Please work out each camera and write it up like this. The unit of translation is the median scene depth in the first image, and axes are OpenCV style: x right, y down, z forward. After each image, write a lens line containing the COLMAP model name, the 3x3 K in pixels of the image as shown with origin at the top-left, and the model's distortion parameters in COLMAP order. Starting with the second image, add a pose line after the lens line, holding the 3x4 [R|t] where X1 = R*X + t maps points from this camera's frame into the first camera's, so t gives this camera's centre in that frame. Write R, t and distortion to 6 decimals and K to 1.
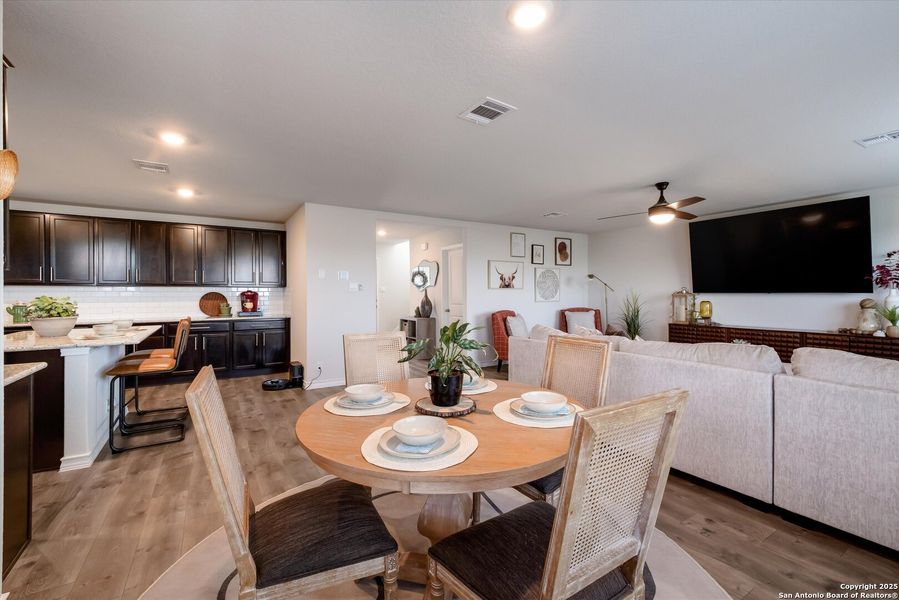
lens RADIAL K [[385.0, 0, 449.7], [0, 385.0, 292.1], [0, 0, 1]] dist [0.003547, -0.000216]
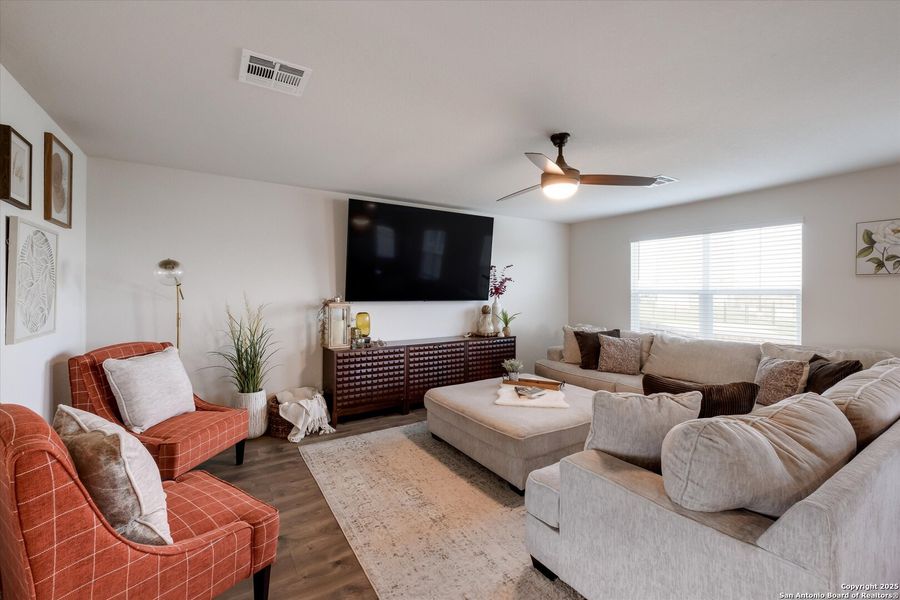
lens RADIAL K [[385.5, 0, 450.2], [0, 385.5, 292.1], [0, 0, 1]] dist [0.003547, -0.000216]
pose [[-0.013956, 0.001419, 0.999902, -0.063441], [-0.007459, 0.999971, -0.001523, -0.014693], [-0.999875, -0.007480, -0.013945, 0.834688]]
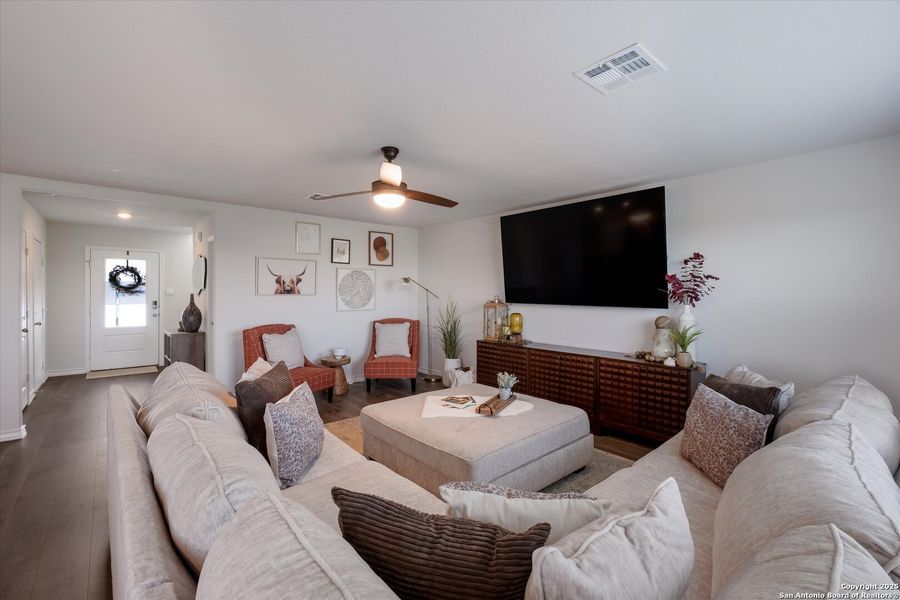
lens RADIAL K [[385.5, 0, 450.2], [0, 385.5, 292.1], [0, 0, 1]] dist [0.003547, -0.000216]
pose [[0.985060, 0.008419, 0.172004, 0.378879], [-0.009263, 0.999949, 0.004102, -0.023169], [-0.171961, -0.005634, 0.985088, 0.215603]]
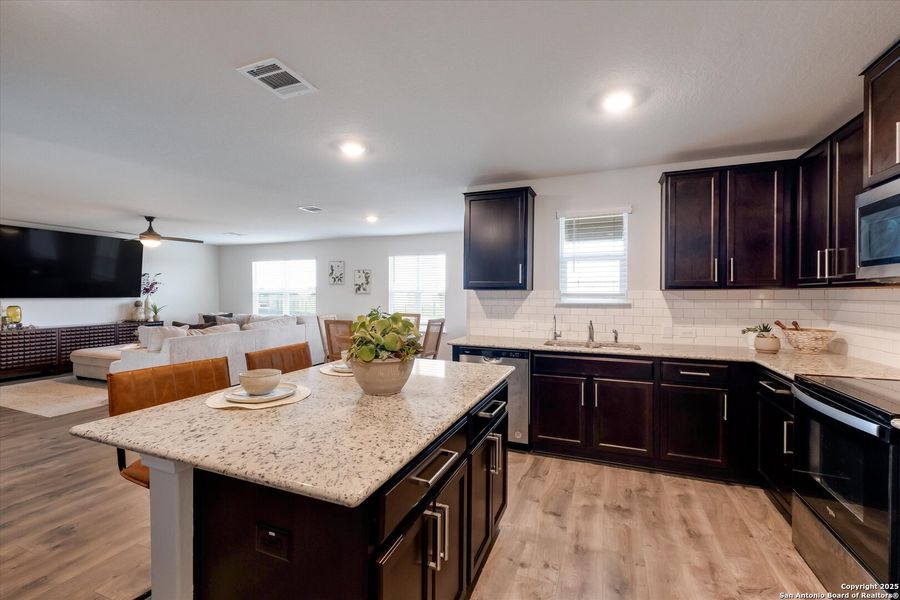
lens RADIAL K [[382.4, 0, 450.0], [0, 382.4, 300.0], [0, 0, 1]] dist [0.000757, -0.000449]
pose [[-0.601073, -0.012335, 0.799099, -0.815714], [-0.003121, 0.999909, 0.013087, -0.008991], [-0.799188, 0.005373, -0.601058, 0.678814]]
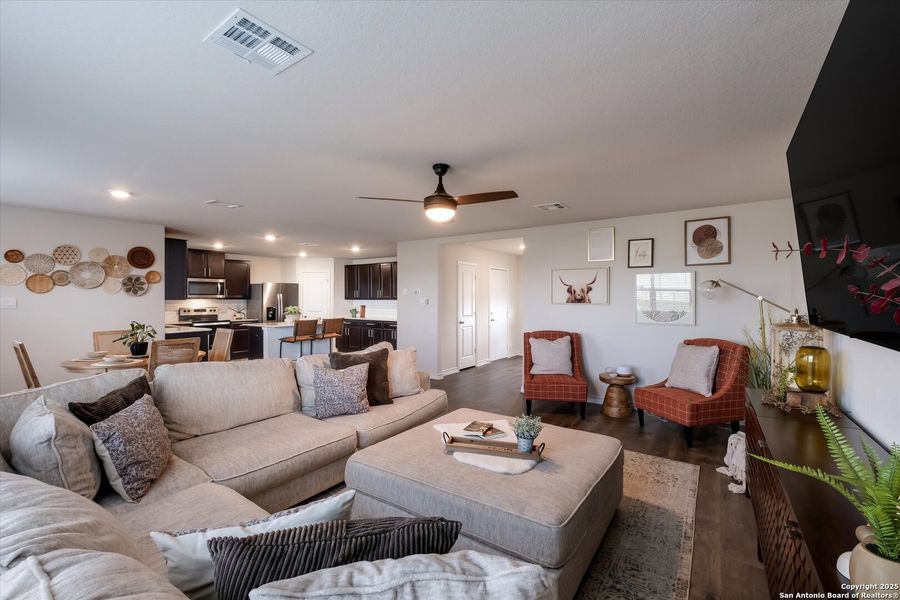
lens RADIAL K [[382.4, 0, 450.0], [0, 382.4, 300.0], [0, 0, 1]] dist [0.000757, -0.000449]
pose [[0.402472, 0.007705, -0.915400, 0.854561], [0.000088, 0.999964, 0.008456, -0.026118], [0.915432, -0.003484, 0.402457, 0.508485]]
